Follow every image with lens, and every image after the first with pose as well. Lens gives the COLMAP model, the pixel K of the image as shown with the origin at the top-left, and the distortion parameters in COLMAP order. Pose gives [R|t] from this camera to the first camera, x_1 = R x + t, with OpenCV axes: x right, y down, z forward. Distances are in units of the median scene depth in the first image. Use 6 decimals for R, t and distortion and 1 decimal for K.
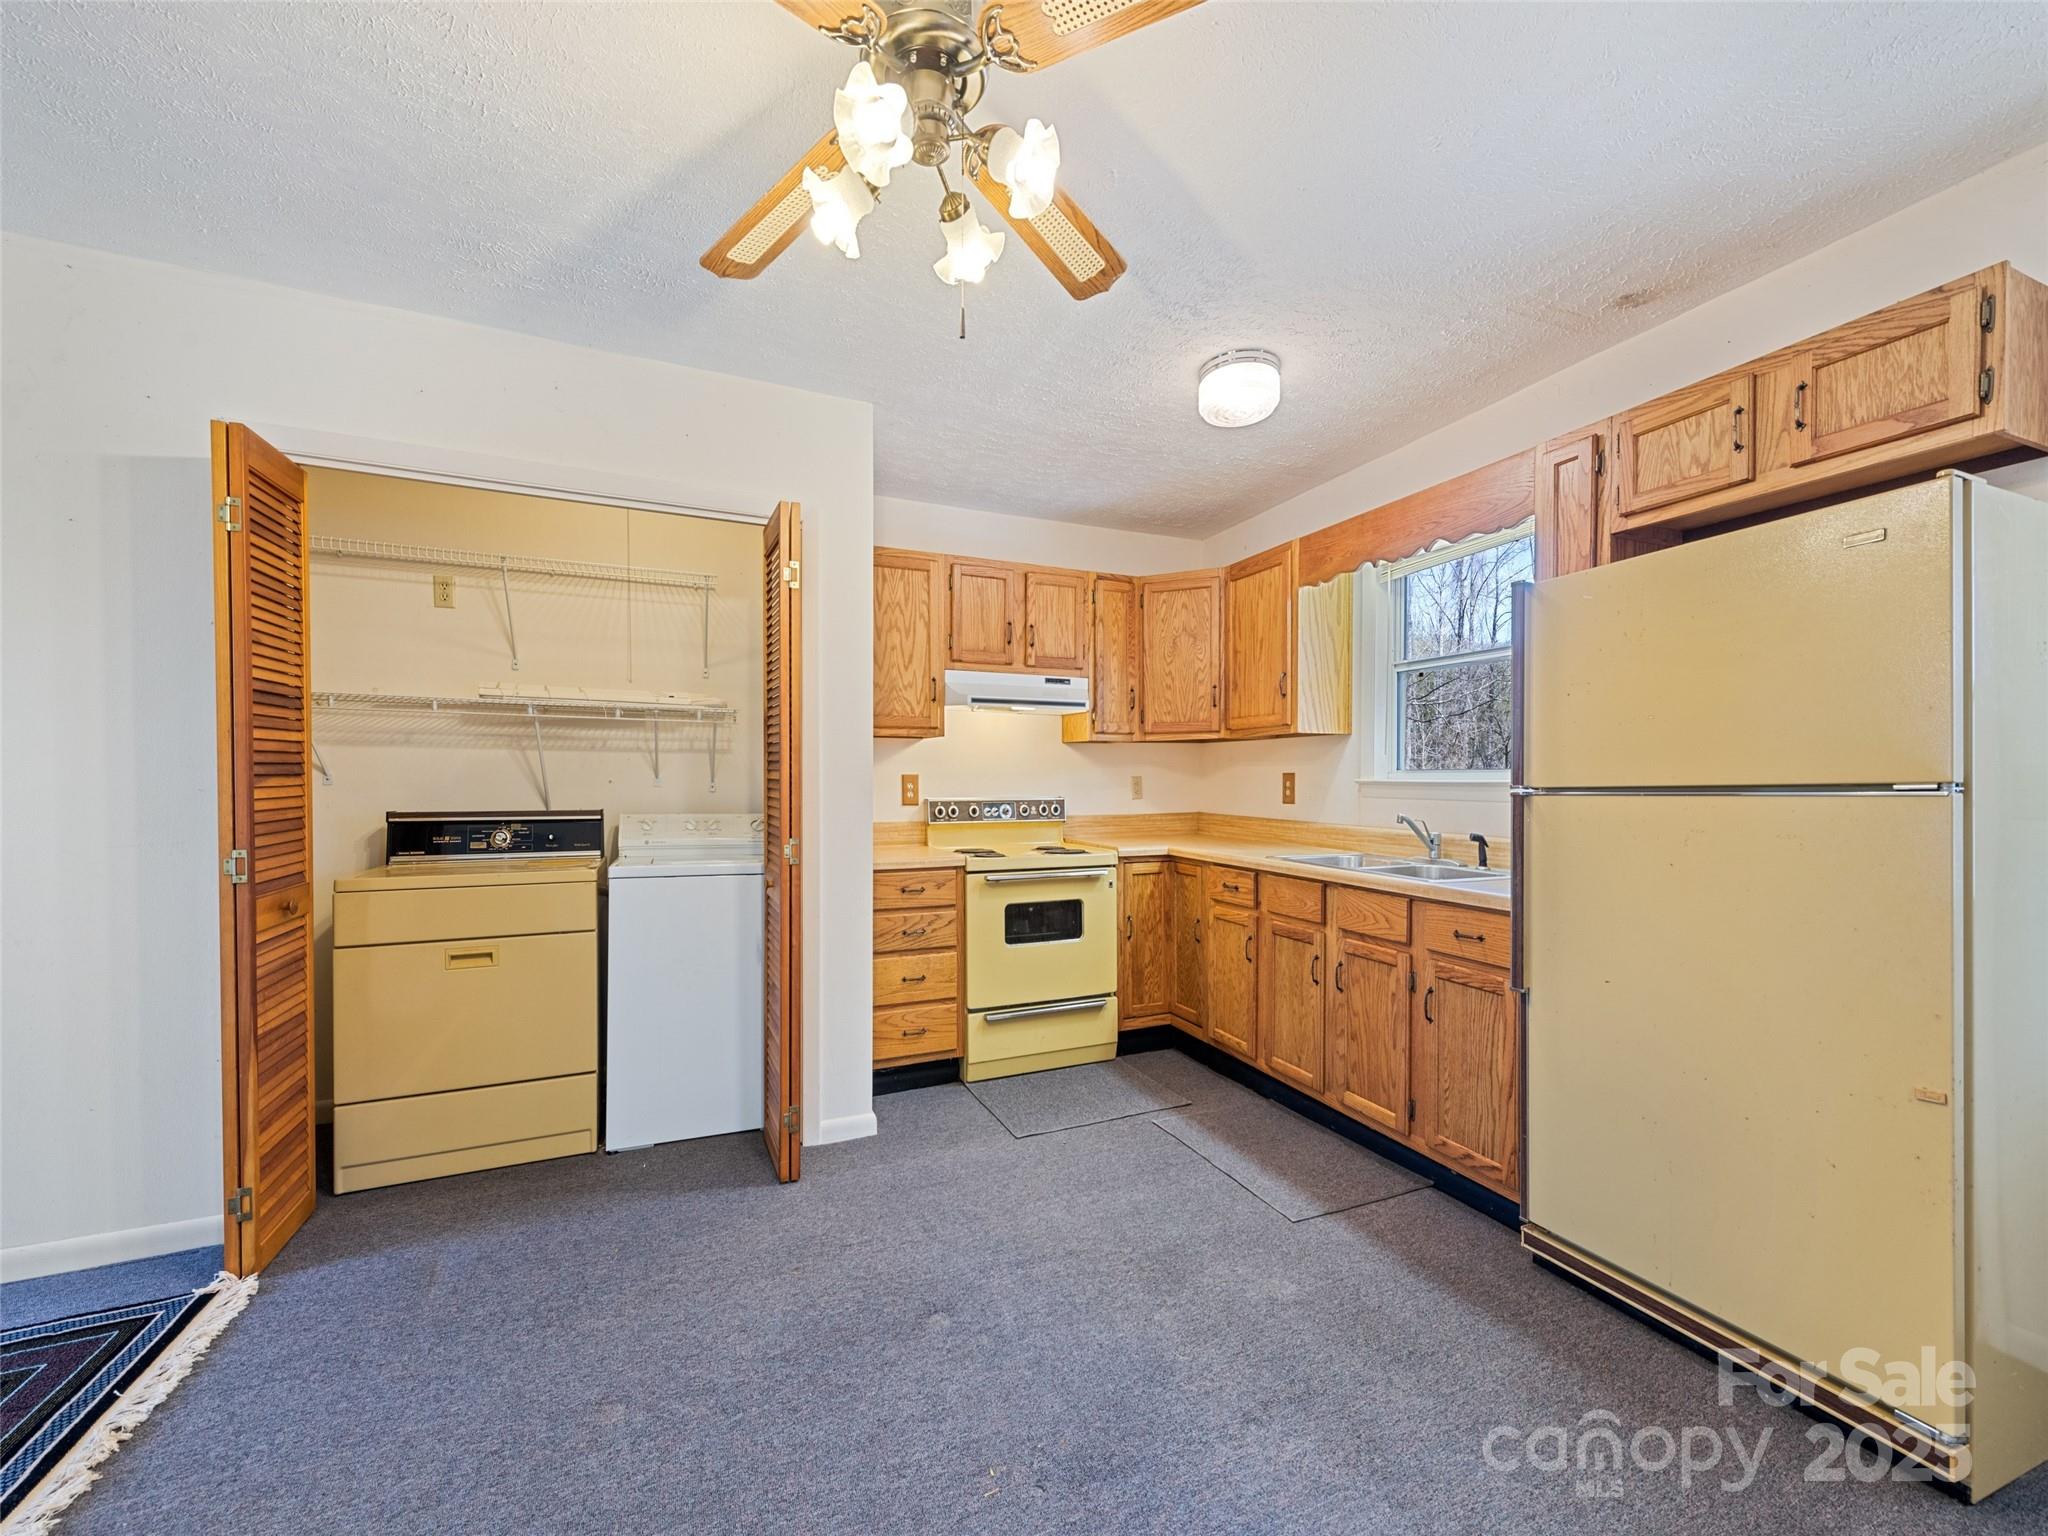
lens RADIAL K [[807.2, 0, 1021.3], [0, 807.2, 785.8], [0, 0, 1]] dist [0.012031, -0.000168]
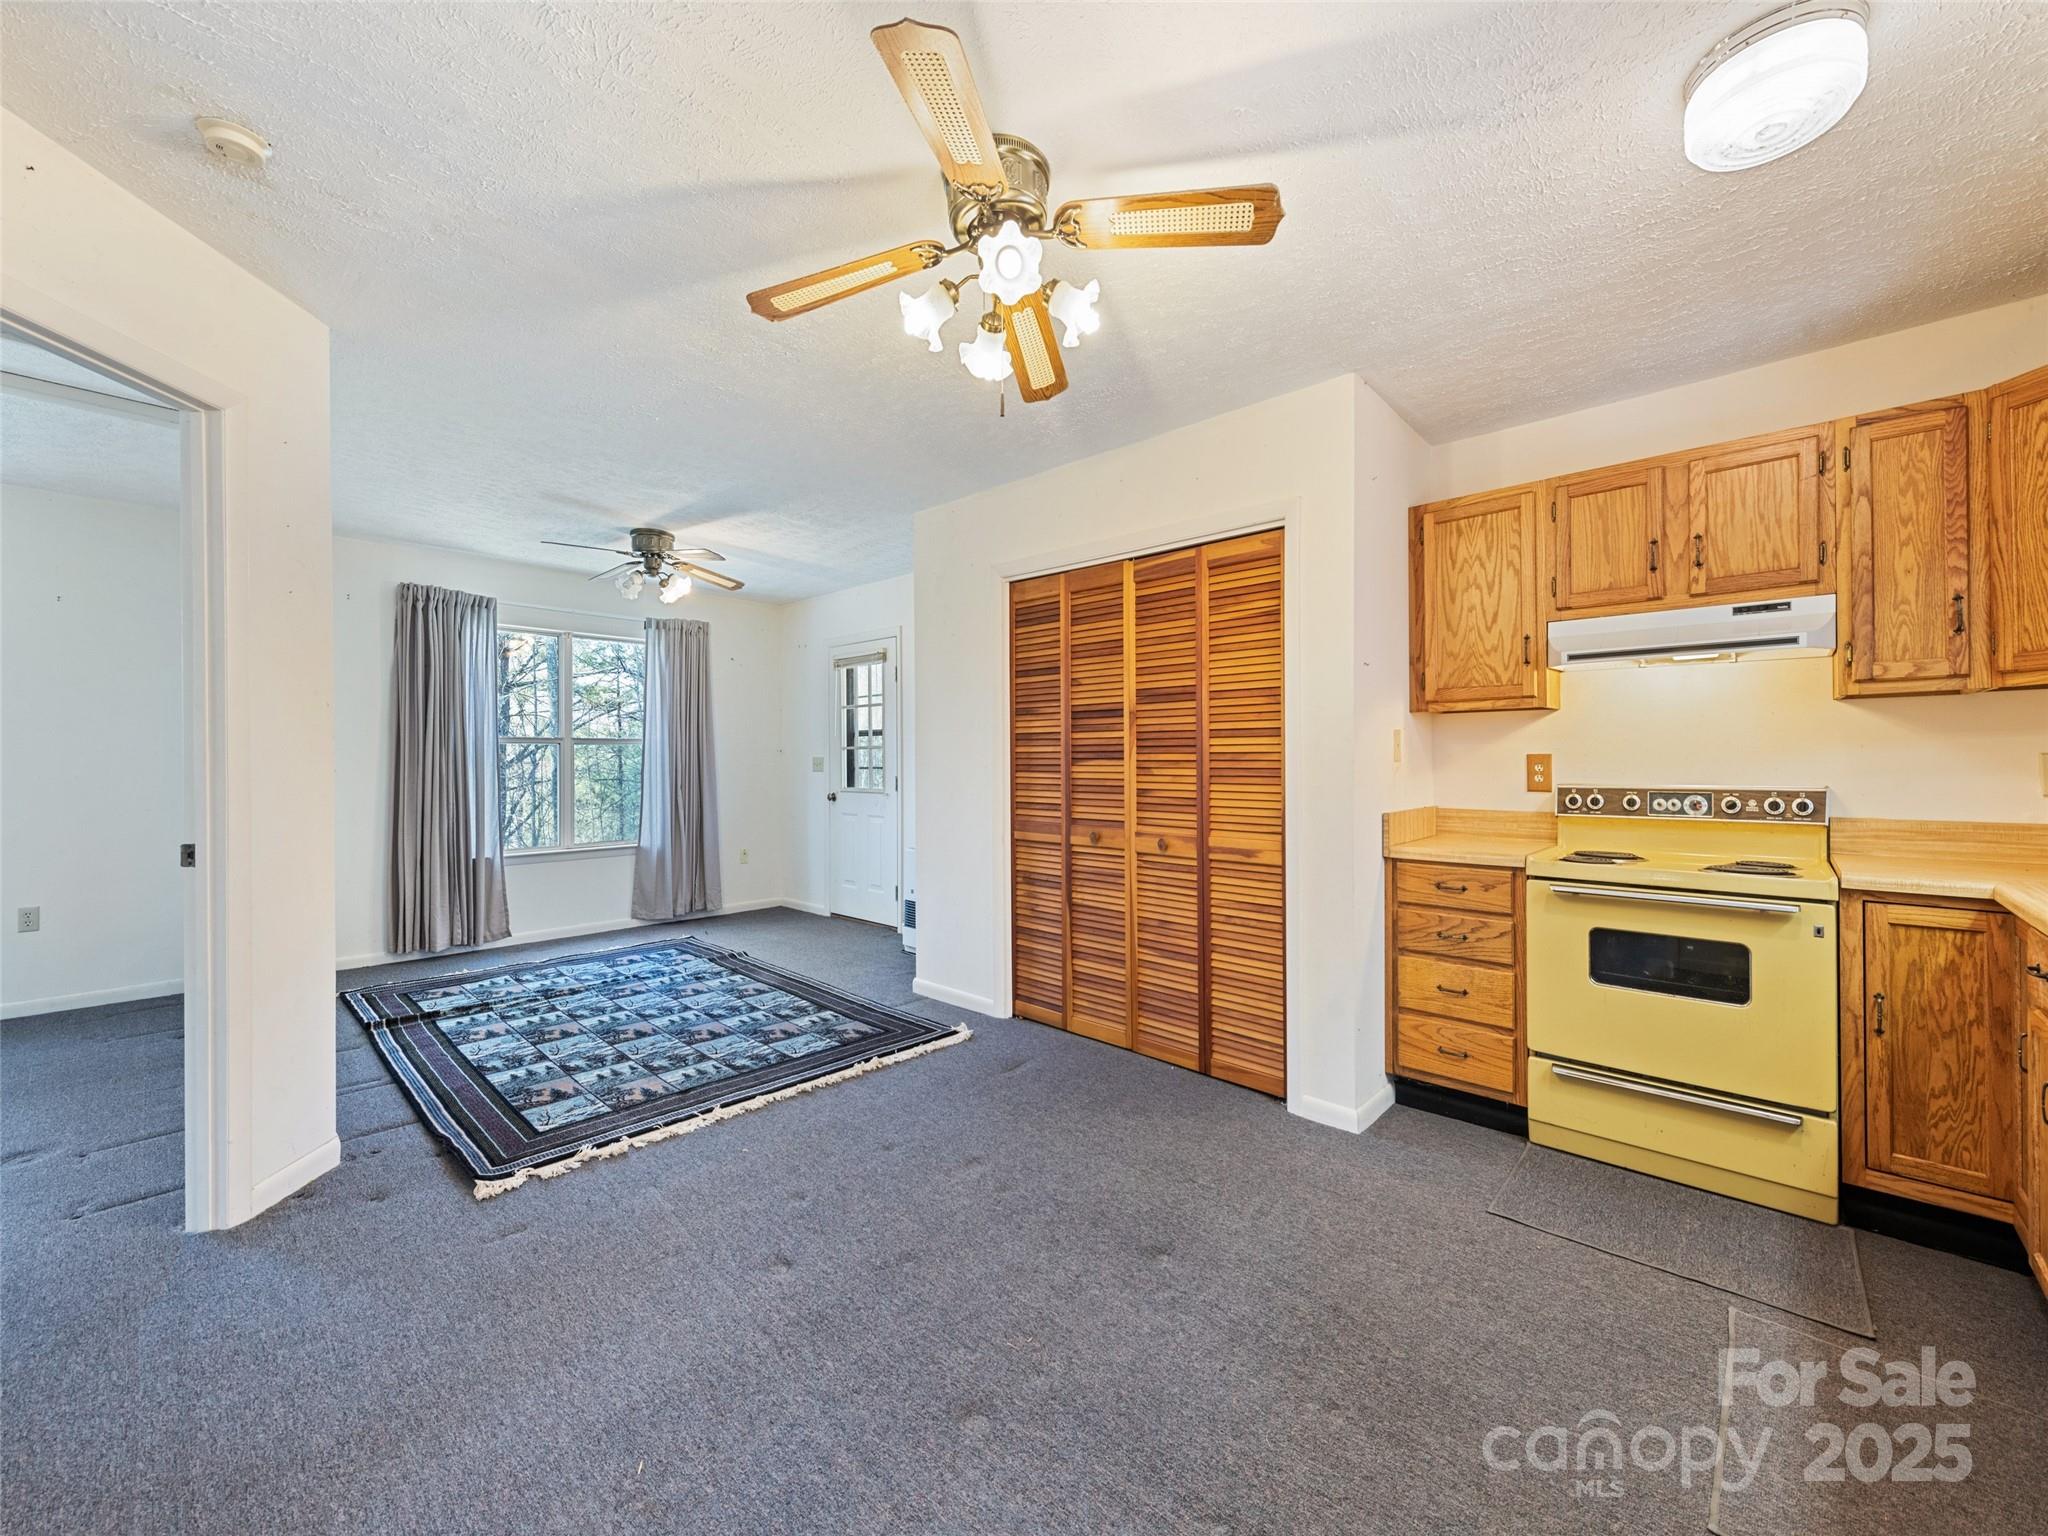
lens RADIAL K [[797.1, 0, 1019.6], [0, 797.1, 756.8], [0, 0, 1]] dist [0.004324, -0.000093]
pose [[0.402297, -0.007083, -0.915482, 0.472597], [-0.004669, 0.999941, -0.009788, -0.000989], [0.915497, 0.008212, 0.402240, 0.230305]]
